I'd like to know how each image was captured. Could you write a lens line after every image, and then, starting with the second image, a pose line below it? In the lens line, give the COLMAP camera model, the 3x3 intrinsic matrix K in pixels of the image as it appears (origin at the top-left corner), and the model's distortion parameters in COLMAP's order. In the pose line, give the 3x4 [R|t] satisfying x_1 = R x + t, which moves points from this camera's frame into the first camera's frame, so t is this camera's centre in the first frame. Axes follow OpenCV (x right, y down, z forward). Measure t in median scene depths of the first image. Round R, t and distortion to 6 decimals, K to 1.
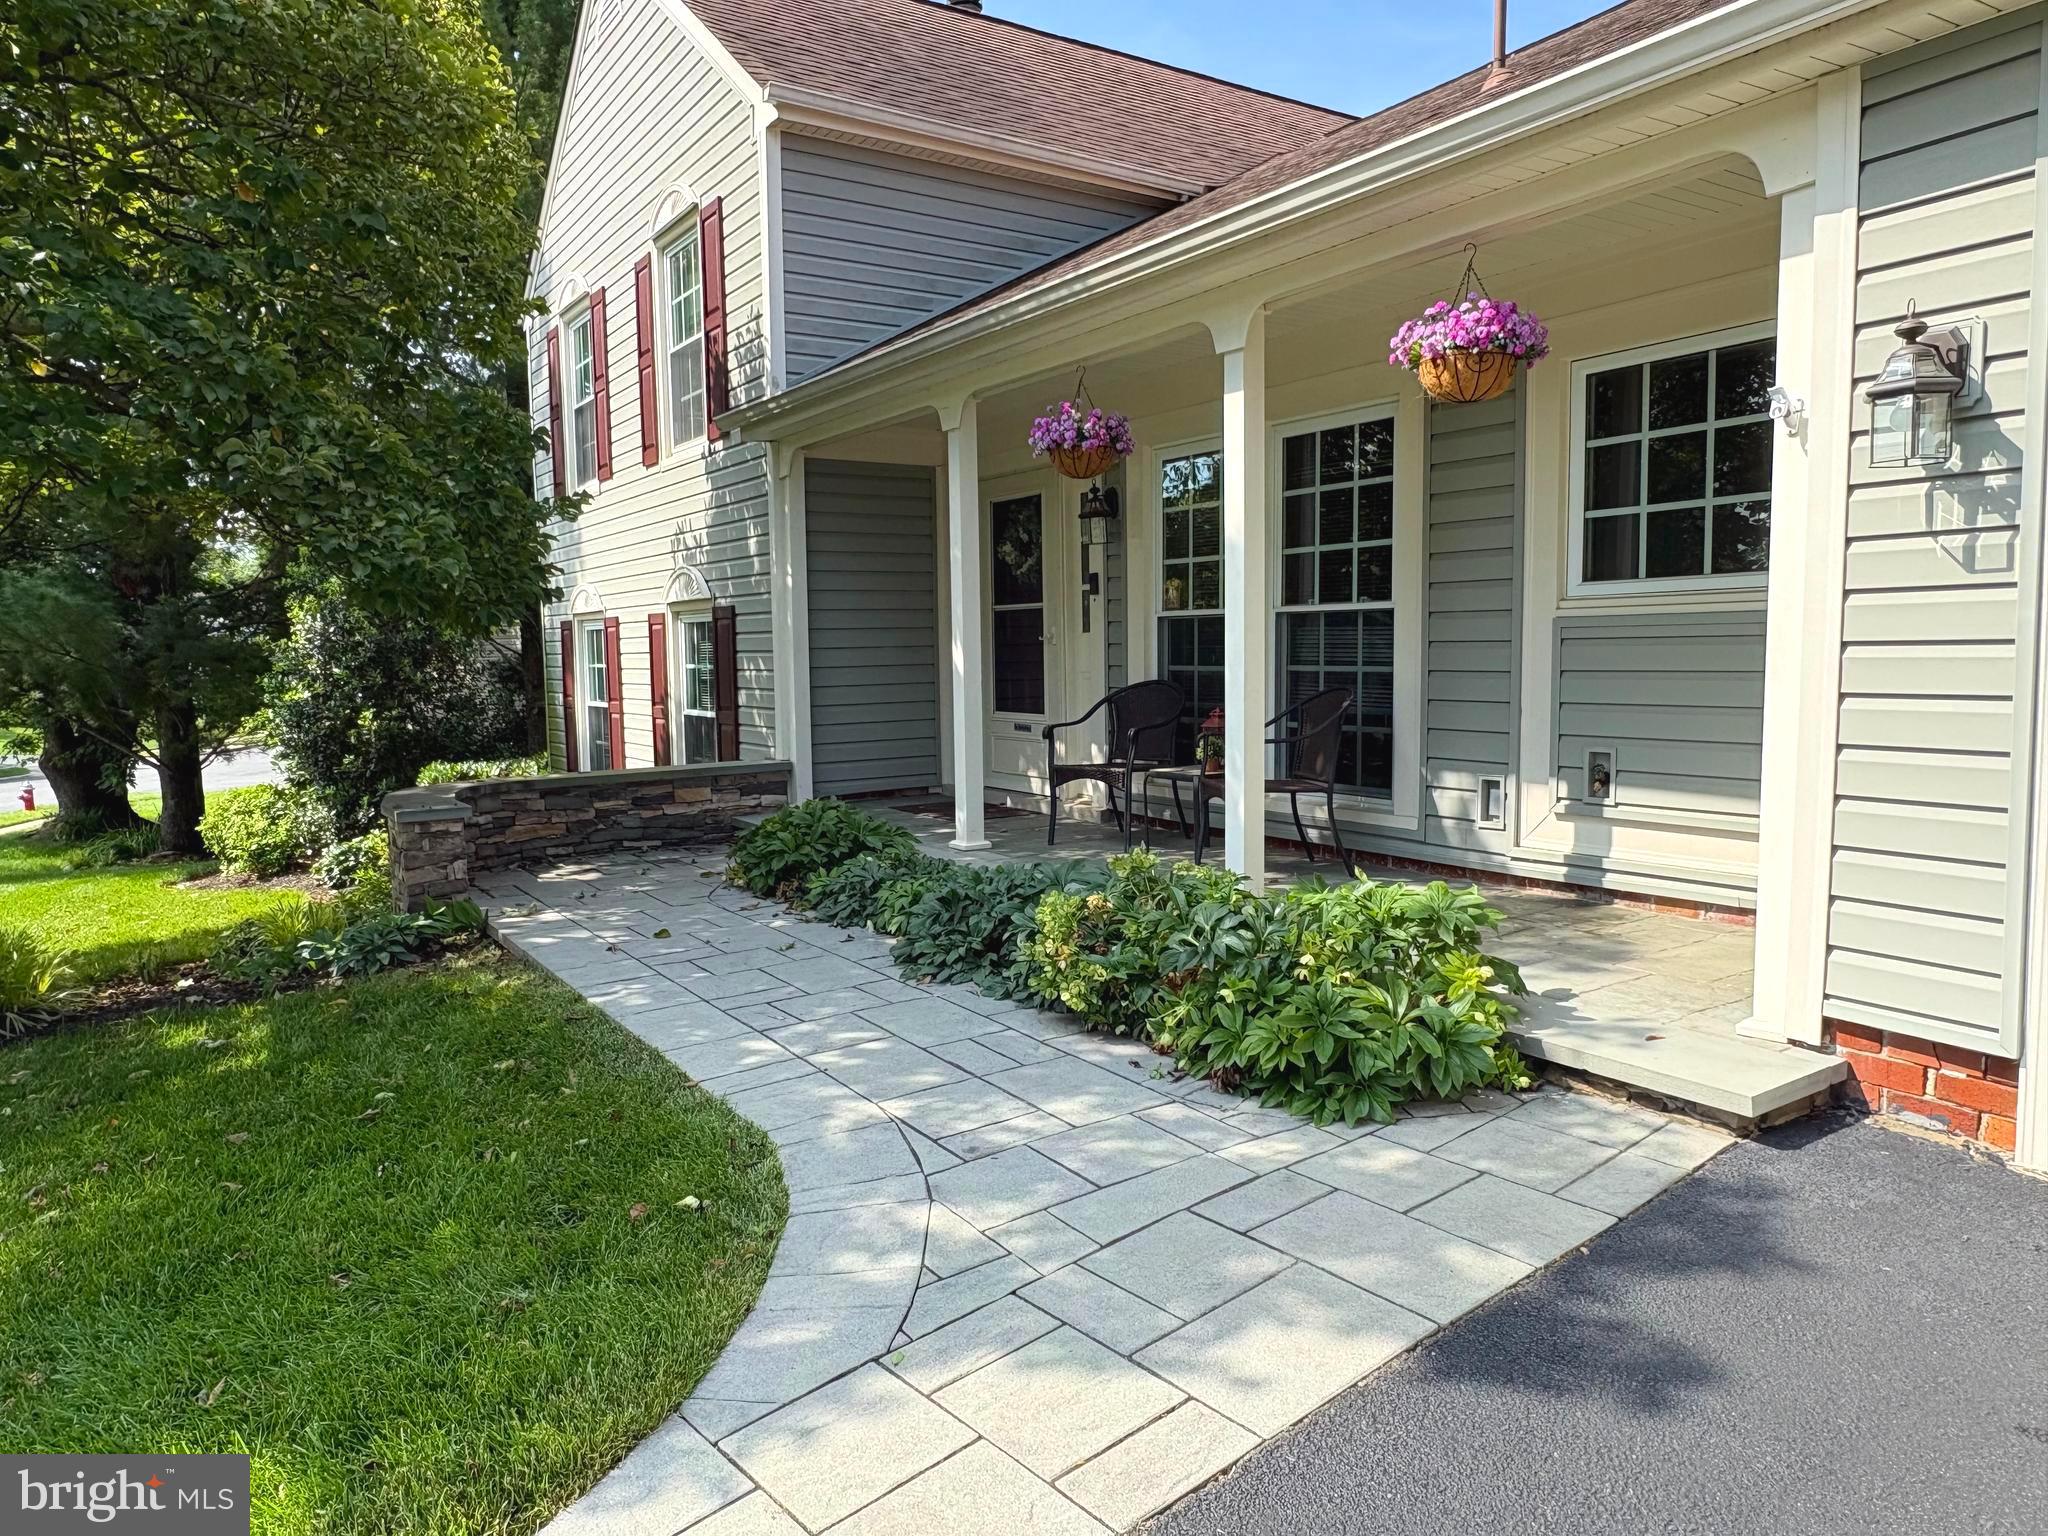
lens RADIAL K [[1375.8, 0, 1027.8], [0, 1375.8, 695.1], [0, 0, 1]] dist [0.003317, 0.000522]
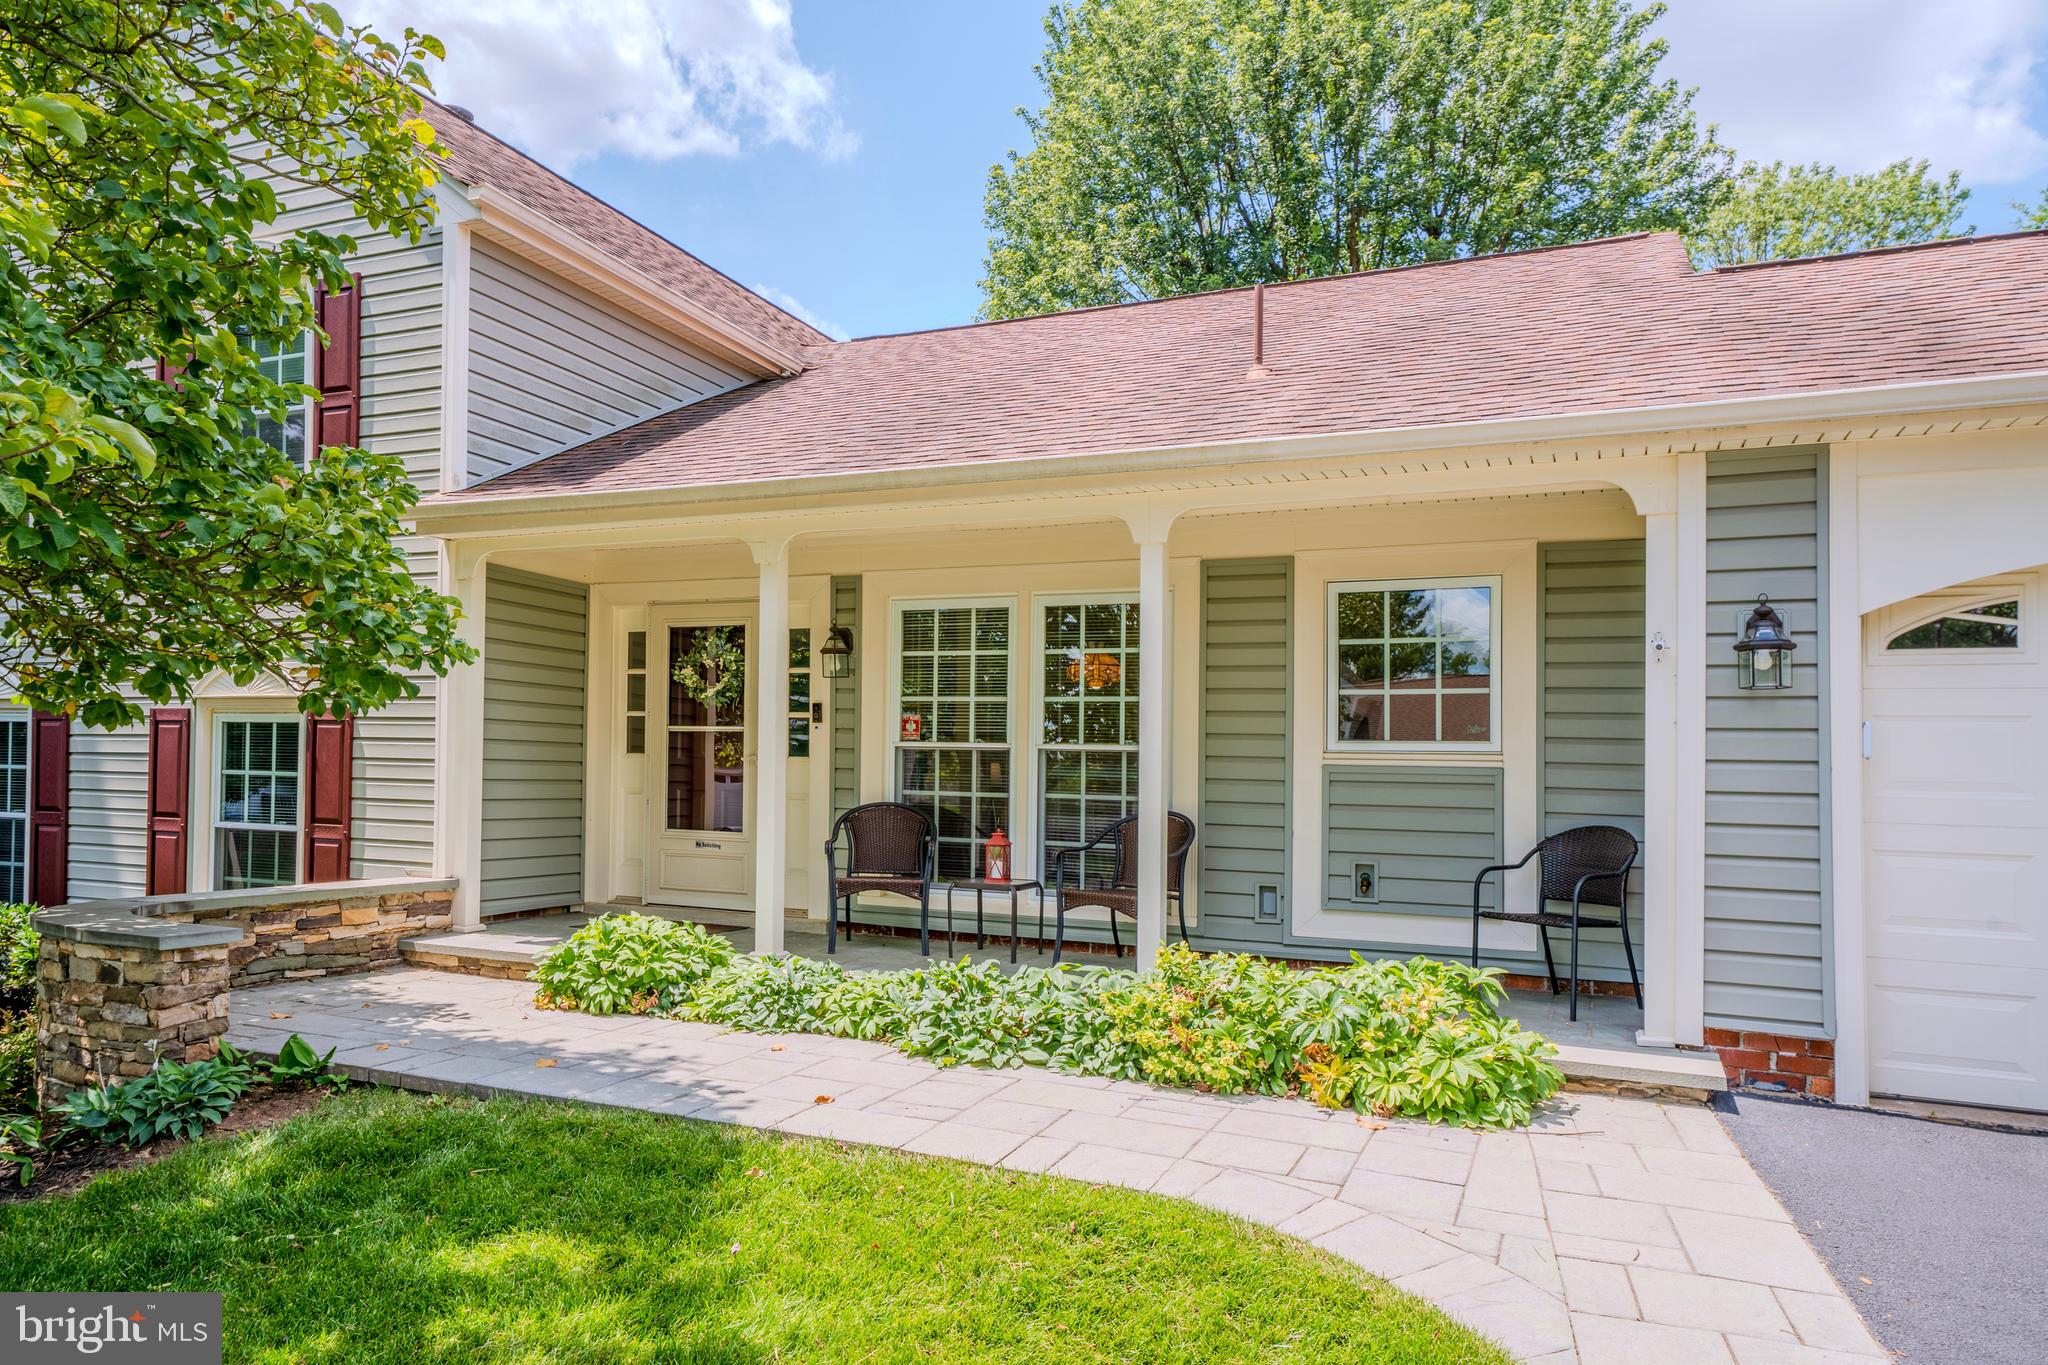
lens RADIAL K [[1281.0, 0, 1024.0], [0, 1281.0, 682.5], [0, 0, 1]] dist [0.021299, 0.000235]
pose [[0.845794, 0.079318, 0.527581, -0.362494], [-0.020486, 0.992986, -0.116446, 0.011175], [-0.533117, 0.087681, 0.841486, 0.051932]]
